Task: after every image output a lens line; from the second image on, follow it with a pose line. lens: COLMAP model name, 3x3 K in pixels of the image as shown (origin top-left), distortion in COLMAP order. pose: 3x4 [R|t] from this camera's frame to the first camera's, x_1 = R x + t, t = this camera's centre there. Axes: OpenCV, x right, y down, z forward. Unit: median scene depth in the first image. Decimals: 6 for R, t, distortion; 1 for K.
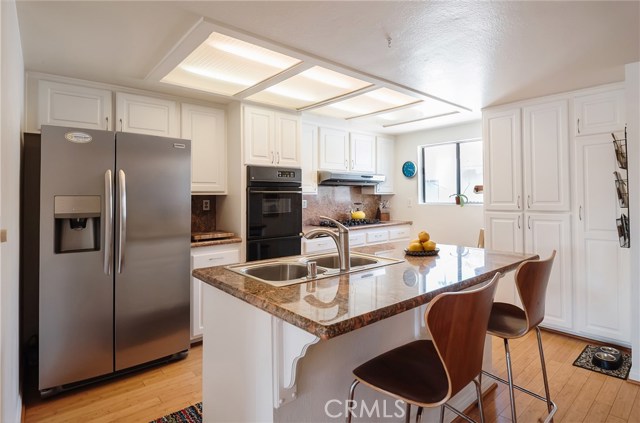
lens RADIAL K [[333.6, 0, 352.4], [0, 333.6, 188.8], [0, 0, 1]] dist [-0.030325, -0.001829]
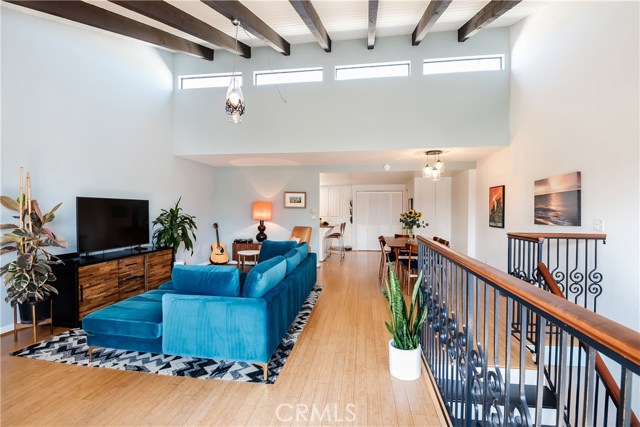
lens RADIAL K [[296.8, 0, 322.3], [0, 296.8, 211.8], [0, 0, 1]] dist [-0.012004, -0.011952]
pose [[0.784010, 0.011598, 0.620639, -1.455603], [-0.025521, 0.999582, 0.013559, -0.026443], [-0.620223, -0.026469, 0.783979, -1.411332]]
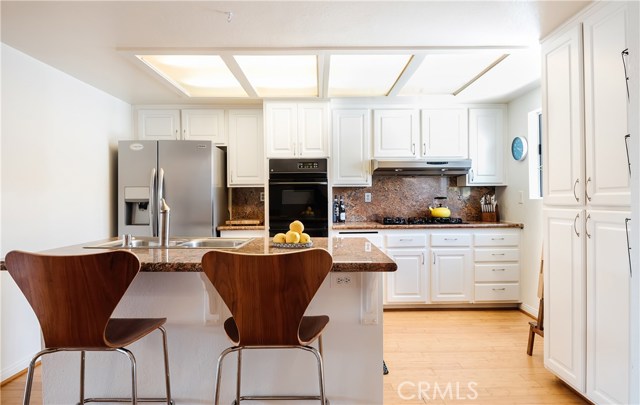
lens RADIAL K [[377.6, 0, 318.2], [0, 377.6, 198.3], [0, 0, 1]] dist [-0.003127, -0.001359]
pose [[0.726185, 0.003274, -0.687491, 0.586162], [0.014108, 0.999707, 0.019663, 0.032902], [0.687355, -0.023978, 0.725926, 0.208818]]
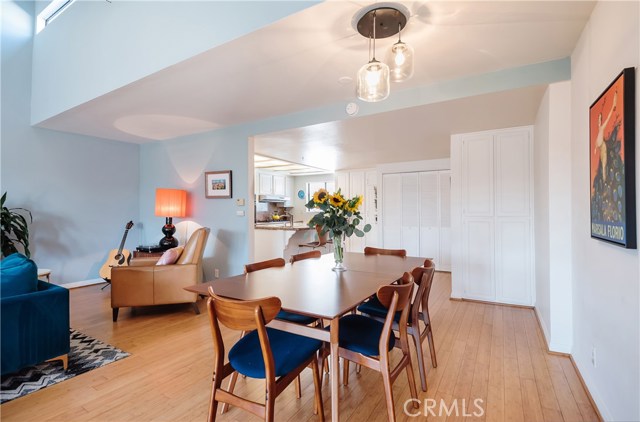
lens RADIAL K [[296.8, 0, 322.6], [0, 296.8, 215.2], [0, 0, 1]] dist [-0.012004, -0.011952]
pose [[0.960561, 0.002222, 0.278060, -0.287450], [-0.012167, 0.999346, 0.034045, 0.004863], [-0.277802, -0.036086, 0.959960, -1.047163]]
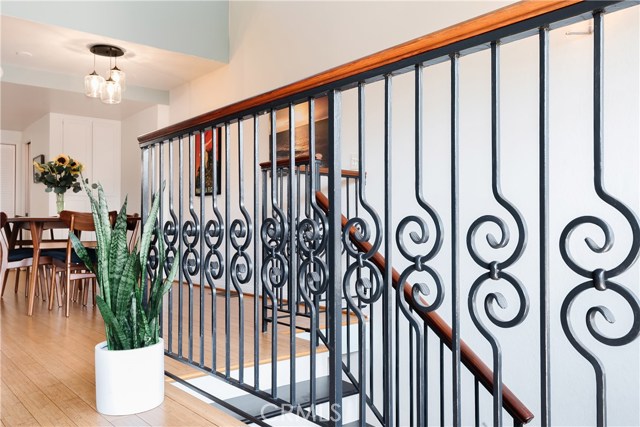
lens RADIAL K [[525.3, 0, 319.6], [0, 525.3, 216.1], [0, 0, 1]] dist [0.045679, 0.003669]
pose [[0.069435, 0.026335, 0.997239, -1.458620], [-0.020378, 0.999480, -0.024975, 0.155605], [-0.997378, -0.018588, 0.069936, -1.249359]]
